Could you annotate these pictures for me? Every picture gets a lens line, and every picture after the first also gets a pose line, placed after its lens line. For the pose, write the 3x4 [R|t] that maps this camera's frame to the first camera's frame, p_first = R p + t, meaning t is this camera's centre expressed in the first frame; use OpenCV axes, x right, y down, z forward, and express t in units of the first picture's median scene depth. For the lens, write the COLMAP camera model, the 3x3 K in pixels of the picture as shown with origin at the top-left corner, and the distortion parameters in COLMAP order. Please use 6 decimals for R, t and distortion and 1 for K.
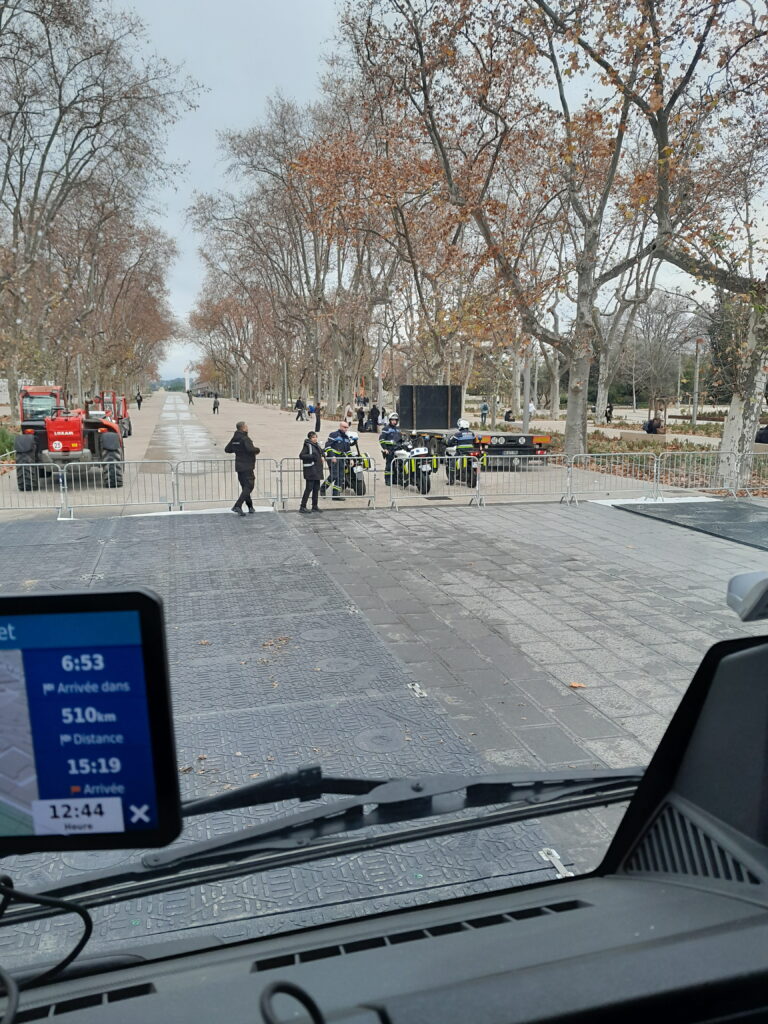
lens RADIAL K [[775.8, 0, 384.0], [0, 775.8, 512.0], [0, 0, 1]] dist [0.141641, -0.277518]
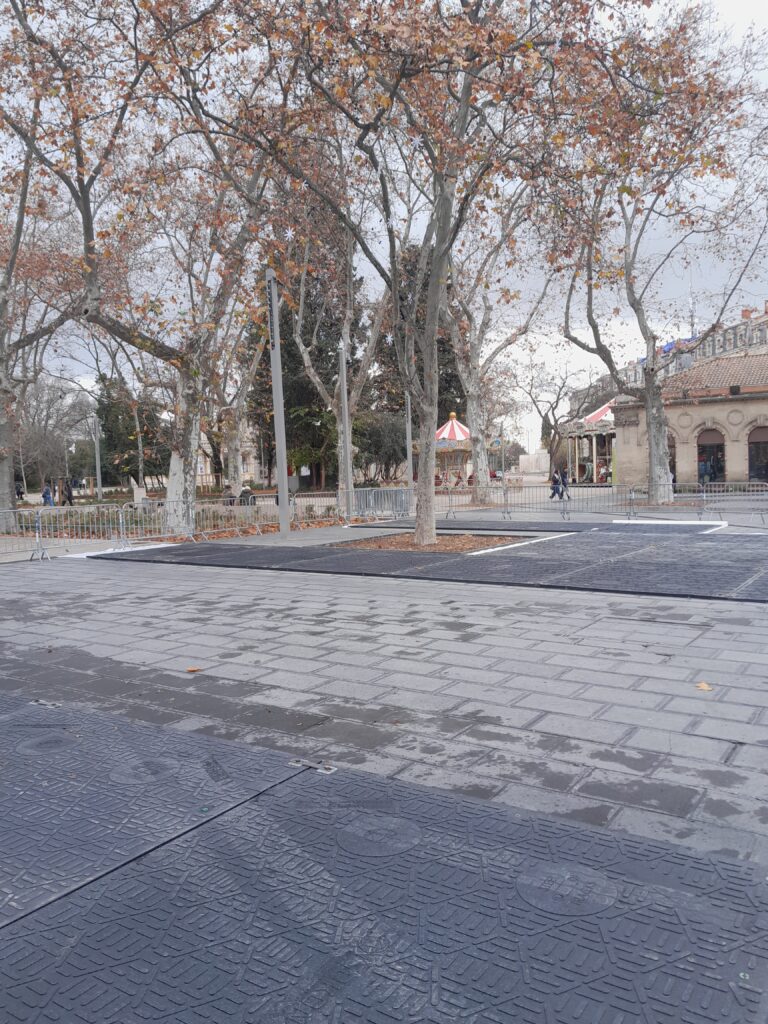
lens RADIAL K [[808.1, 0, 367.9], [0, 808.1, 510.1], [0, 0, 1]] dist [-0.011206, -0.004657]
pose [[0.748448, -0.050340, 0.661280, -0.091446], [0.127129, 0.989514, -0.068561, 0.039008], [-0.650895, 0.135382, 0.746999, 0.013588]]
